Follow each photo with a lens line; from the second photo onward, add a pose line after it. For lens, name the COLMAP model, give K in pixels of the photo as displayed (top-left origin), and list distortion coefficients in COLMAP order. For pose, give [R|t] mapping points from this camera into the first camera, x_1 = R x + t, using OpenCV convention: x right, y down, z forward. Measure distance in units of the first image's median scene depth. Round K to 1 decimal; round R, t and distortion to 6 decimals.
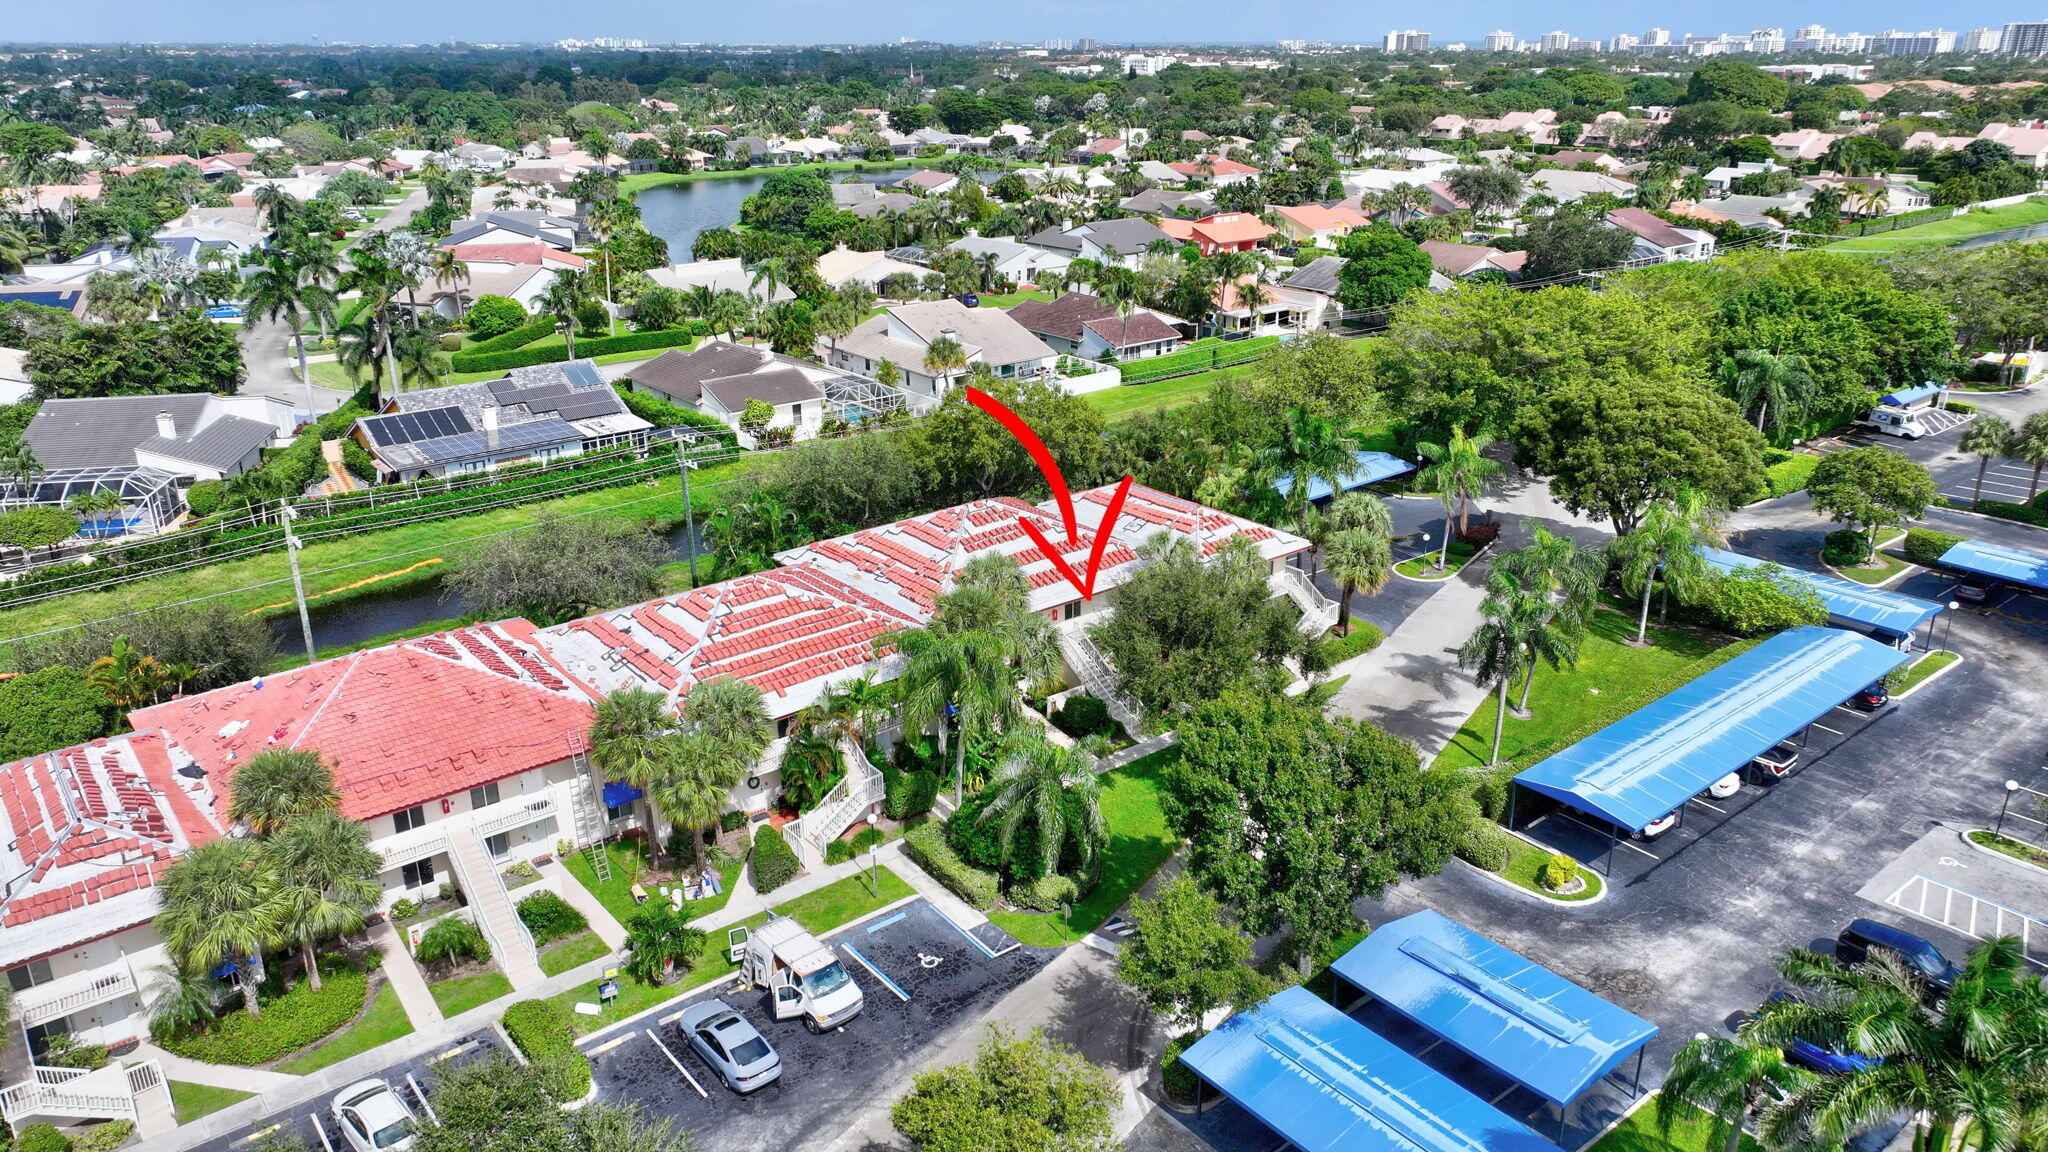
lens RADIAL K [[1432.2, 0, 1034.2], [0, 1432.2, 585.2], [0, 0, 1]] dist [-0.002220, 0.021071]
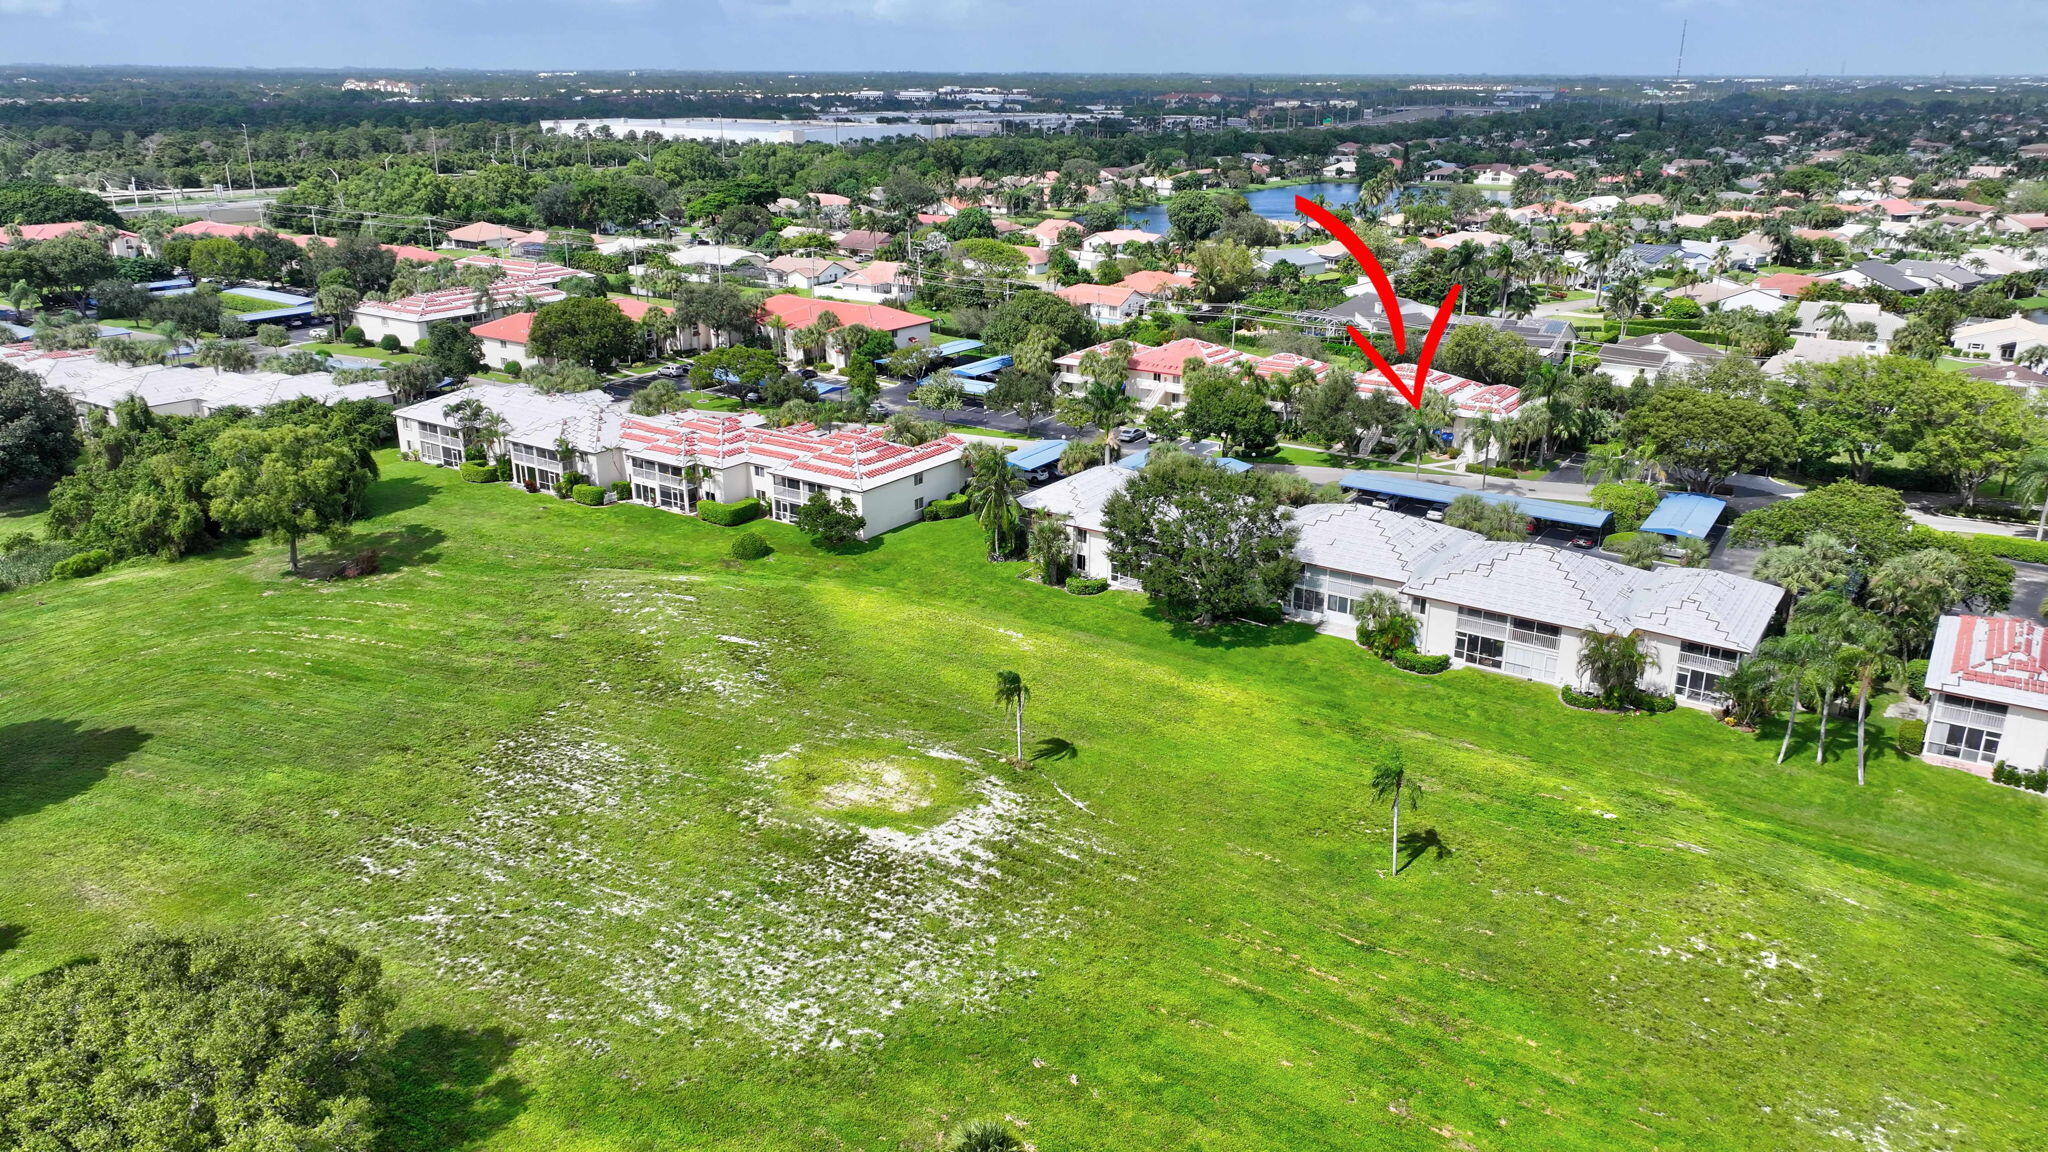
lens RADIAL K [[1432.2, 0, 1033.2], [0, 1432.2, 572.1], [0, 0, 1]] dist [-0.002220, 0.021071]
pose [[0.288133, 0.322657, -0.901594, 0.598769], [-0.346944, 0.912729, 0.215765, -0.011872], [0.892529, 0.250634, 0.374932, -0.098768]]
